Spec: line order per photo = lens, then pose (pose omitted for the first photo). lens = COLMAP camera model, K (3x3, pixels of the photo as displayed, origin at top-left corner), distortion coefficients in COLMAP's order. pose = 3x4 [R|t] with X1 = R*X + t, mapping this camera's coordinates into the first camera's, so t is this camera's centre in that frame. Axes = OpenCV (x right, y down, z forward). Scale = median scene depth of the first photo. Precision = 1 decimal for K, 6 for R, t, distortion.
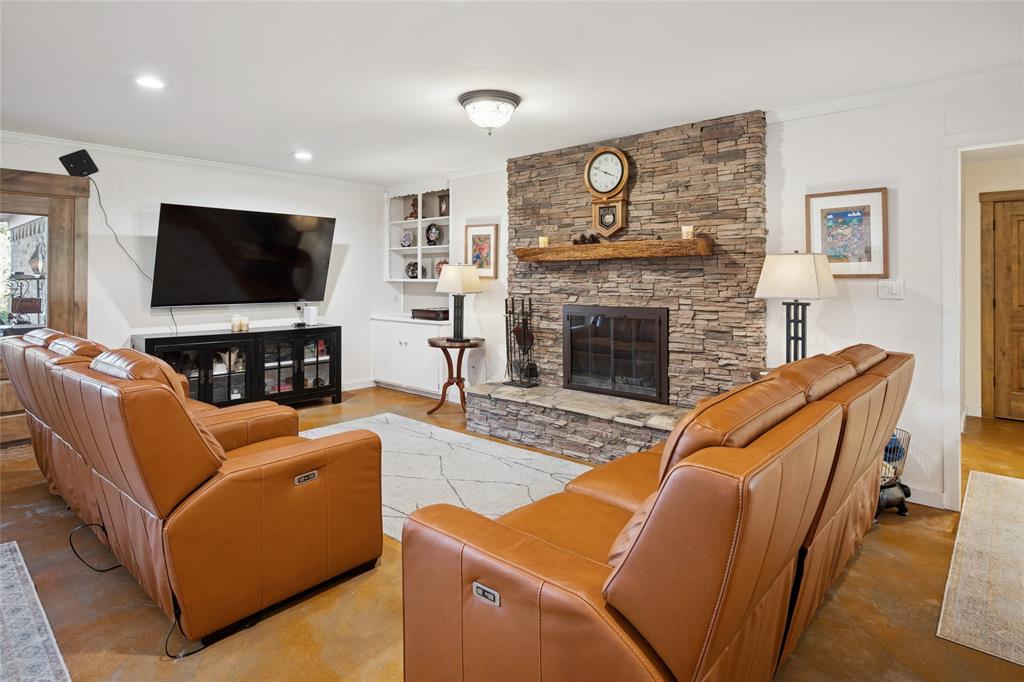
lens RADIAL K [[540.7, 0, 485.7], [0, 540.7, 282.6], [0, 0, 1]] dist [0.001509, 0.000992]
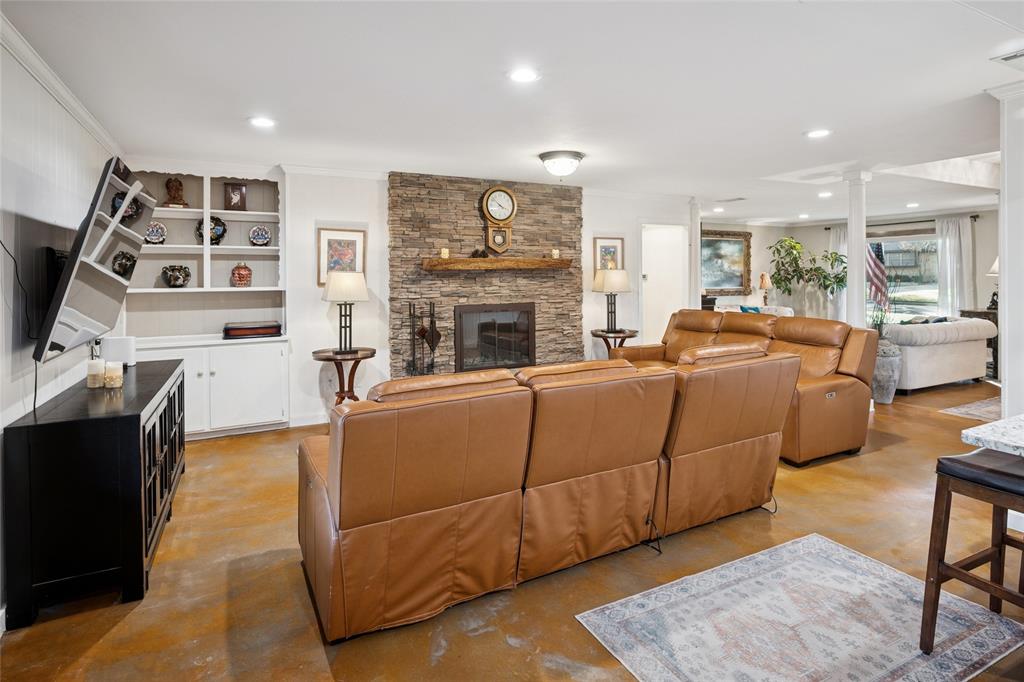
lens RADIAL K [[540.7, 0, 511.2], [0, 540.7, 278.6], [0, 0, 1]] dist [0.001509, 0.000992]
pose [[0.343433, -0.002659, 0.939173, -0.978135], [0.018600, 0.999819, -0.003971, -0.012713], [-0.938993, 0.018832, 0.343421, 0.476157]]
